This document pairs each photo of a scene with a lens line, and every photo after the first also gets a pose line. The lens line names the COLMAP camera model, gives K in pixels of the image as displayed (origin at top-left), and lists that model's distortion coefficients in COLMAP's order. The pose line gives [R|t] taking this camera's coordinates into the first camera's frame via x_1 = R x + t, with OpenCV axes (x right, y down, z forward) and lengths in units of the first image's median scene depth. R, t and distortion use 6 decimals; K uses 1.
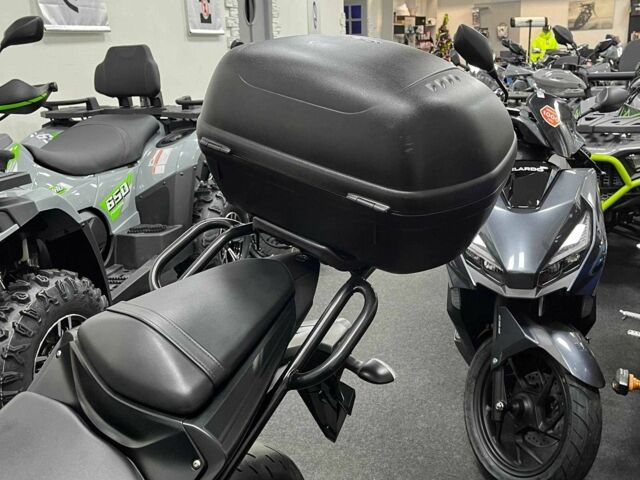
lens RADIAL K [[635.3, 0, 320.6], [0, 635.3, 236.1], [0, 0, 1]] dist [0.015642, 0.000000]
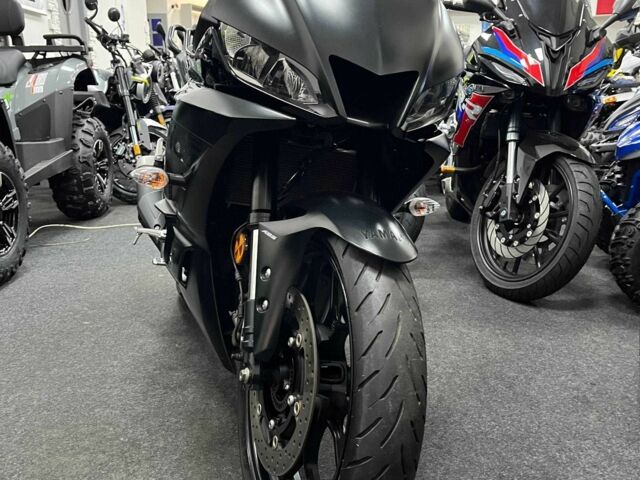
lens RADIAL K [[635.3, 0, 317.4], [0, 635.3, 235.7], [0, 0, 1]] dist [0.015642, 0.000000]
pose [[0.948164, -0.049522, 0.313898, -0.241672], [0.067966, 0.996528, -0.048080, 0.372837], [-0.310427, 0.066922, 0.948239, -0.295227]]
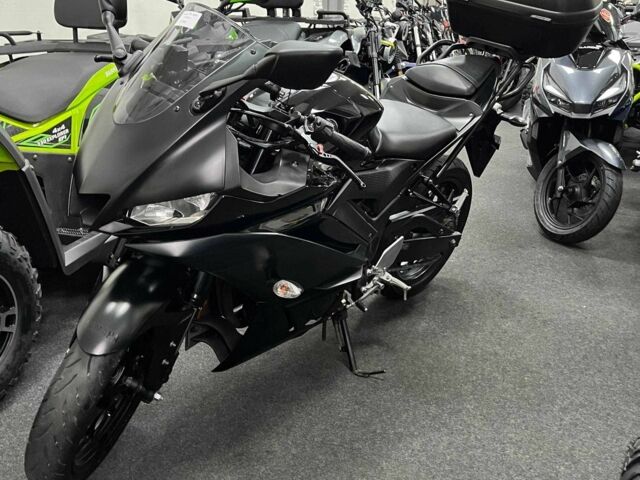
lens RADIAL K [[635.3, 0, 315.8], [0, 635.3, 238.7], [0, 0, 1]] dist [0.015642, 0.000000]
pose [[0.998393, 0.054285, -0.016256, -0.310384], [-0.052944, 0.995857, 0.073938, 0.289735], [0.020203, -0.072958, 0.997130, -0.659366]]
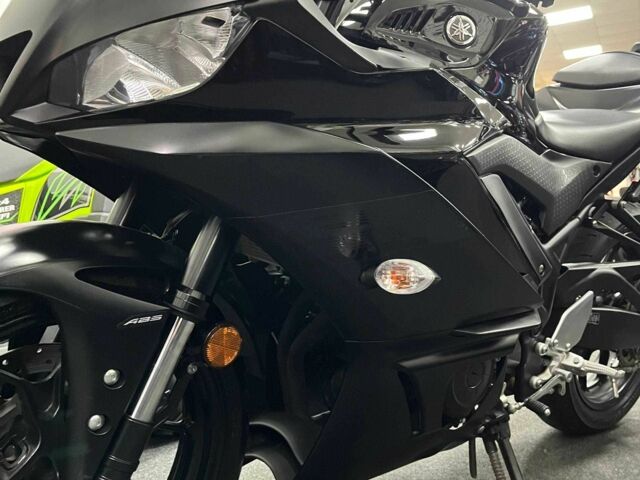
lens RADIAL K [[635.3, 0, 319.9], [0, 635.3, 238.5], [0, 0, 1]] dist [0.015642, 0.000000]
pose [[0.980645, -0.016245, -0.195118, -0.261165], [-0.034884, 0.966110, -0.255762, 0.437404], [0.192660, 0.257618, 0.946845, -0.136143]]
